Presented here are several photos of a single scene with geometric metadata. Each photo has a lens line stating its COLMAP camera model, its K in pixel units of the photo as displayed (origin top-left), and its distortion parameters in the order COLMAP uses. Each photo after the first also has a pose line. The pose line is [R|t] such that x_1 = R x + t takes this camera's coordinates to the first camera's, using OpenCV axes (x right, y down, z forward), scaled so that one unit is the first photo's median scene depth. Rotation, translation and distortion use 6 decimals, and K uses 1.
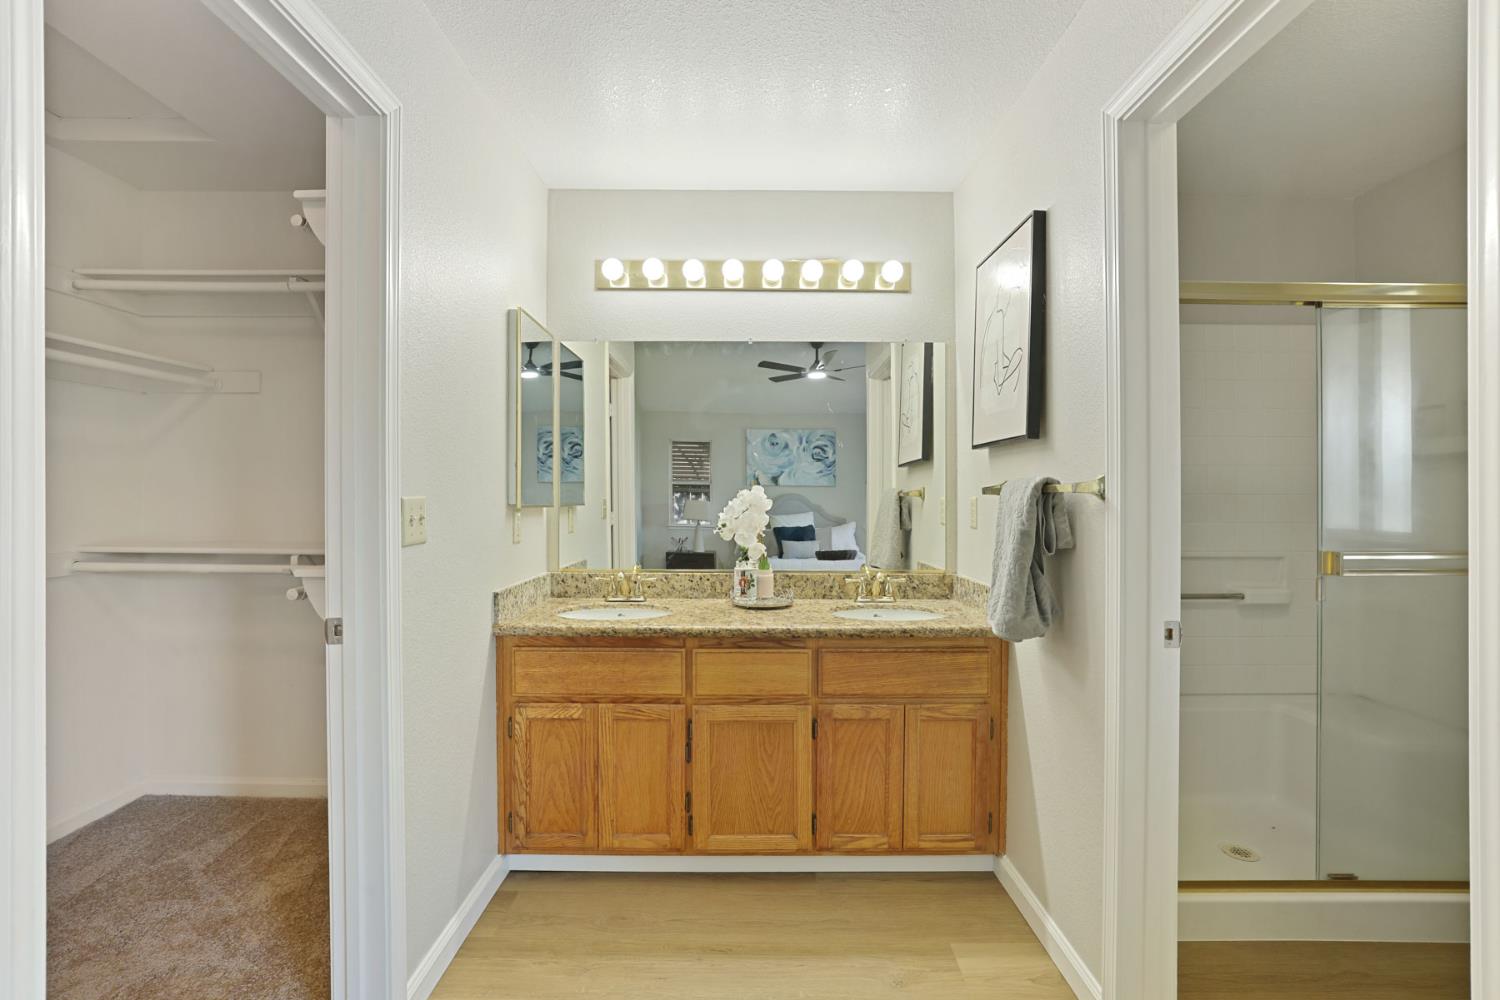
lens RADIAL K [[699.2, 0, 750.0], [0, 699.2, 500.0], [0, 0, 1]] dist [-0.038474, 0.000273]
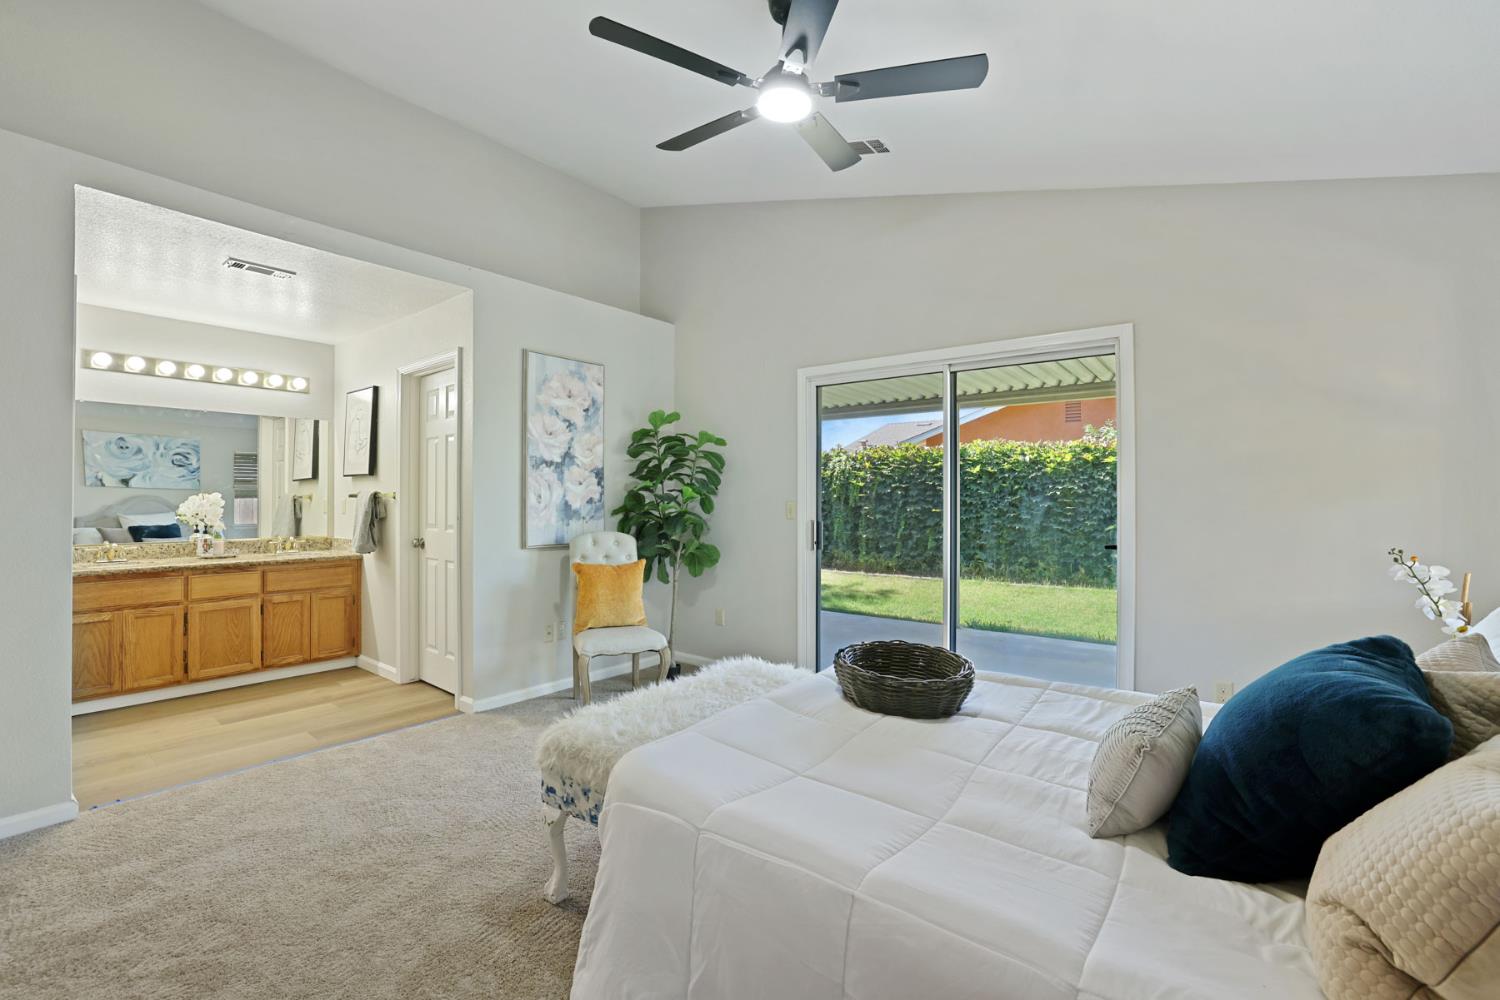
lens RADIAL K [[646.4, 0, 746.8], [0, 646.4, 495.4], [0, 0, 1]] dist [-0.043418, 0.011900]
pose [[0.626427, 0.006072, 0.779456, -0.478166], [0.002546, 0.999948, -0.009836, 0.008361], [-0.779476, 0.008146, 0.626380, -1.332722]]
